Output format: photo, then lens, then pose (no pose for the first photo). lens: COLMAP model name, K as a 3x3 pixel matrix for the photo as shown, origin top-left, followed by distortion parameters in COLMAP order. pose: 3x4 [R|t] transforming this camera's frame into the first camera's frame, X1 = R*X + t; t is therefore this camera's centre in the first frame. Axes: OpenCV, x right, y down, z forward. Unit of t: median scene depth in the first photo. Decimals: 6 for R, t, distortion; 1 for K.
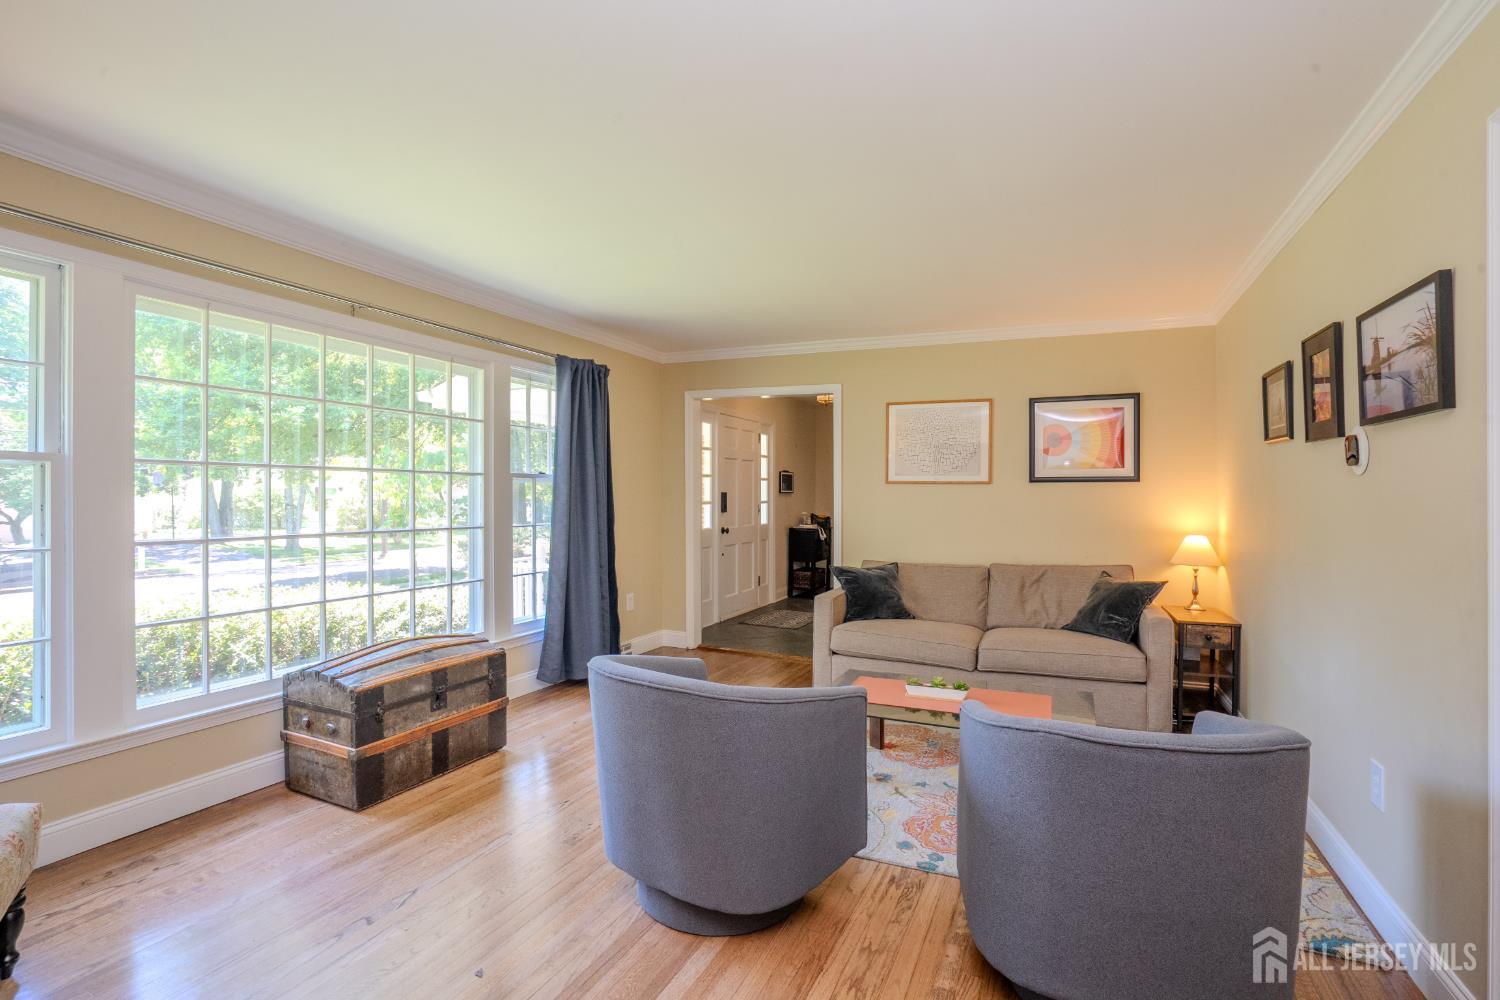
lens RADIAL K [[693.3, 0, 749.2], [0, 693.3, 497.8], [0, 0, 1]] dist [-0.048687, 0.016310]
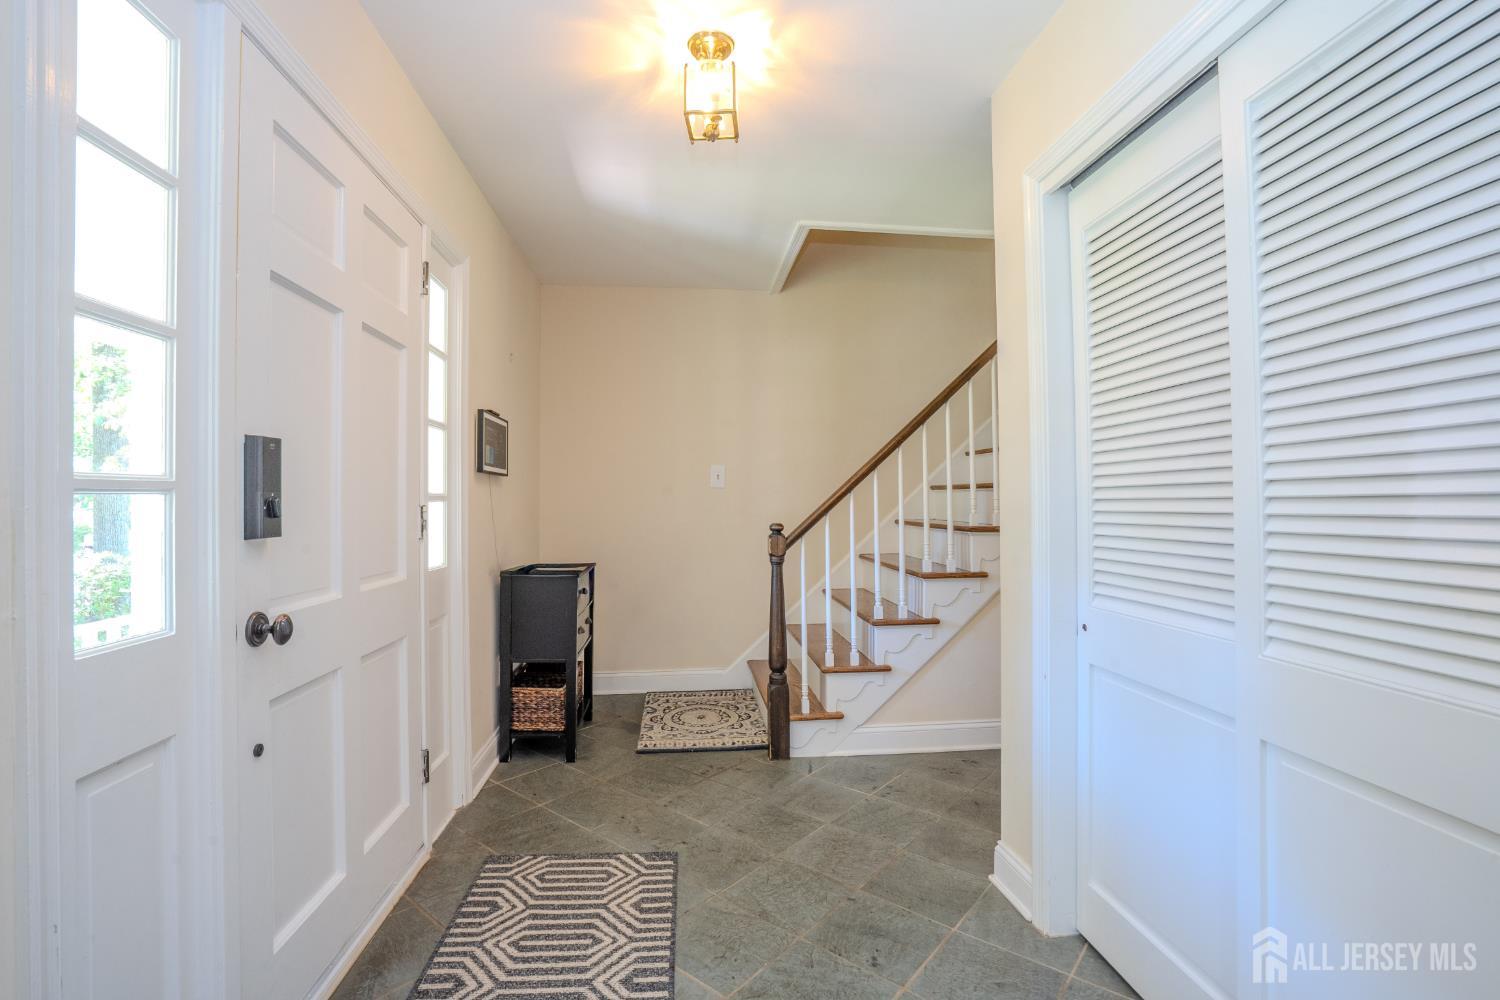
lens RADIAL K [[693.3, 0, 744.9], [0, 693.3, 500.7], [0, 0, 1]] dist [-0.048687, 0.016310]
pose [[0.868762, 0.001251, 0.495228, -0.013092], [0.002078, 0.999979, -0.006172, 0.011684], [-0.495225, 0.006391, 0.868741, 0.774312]]
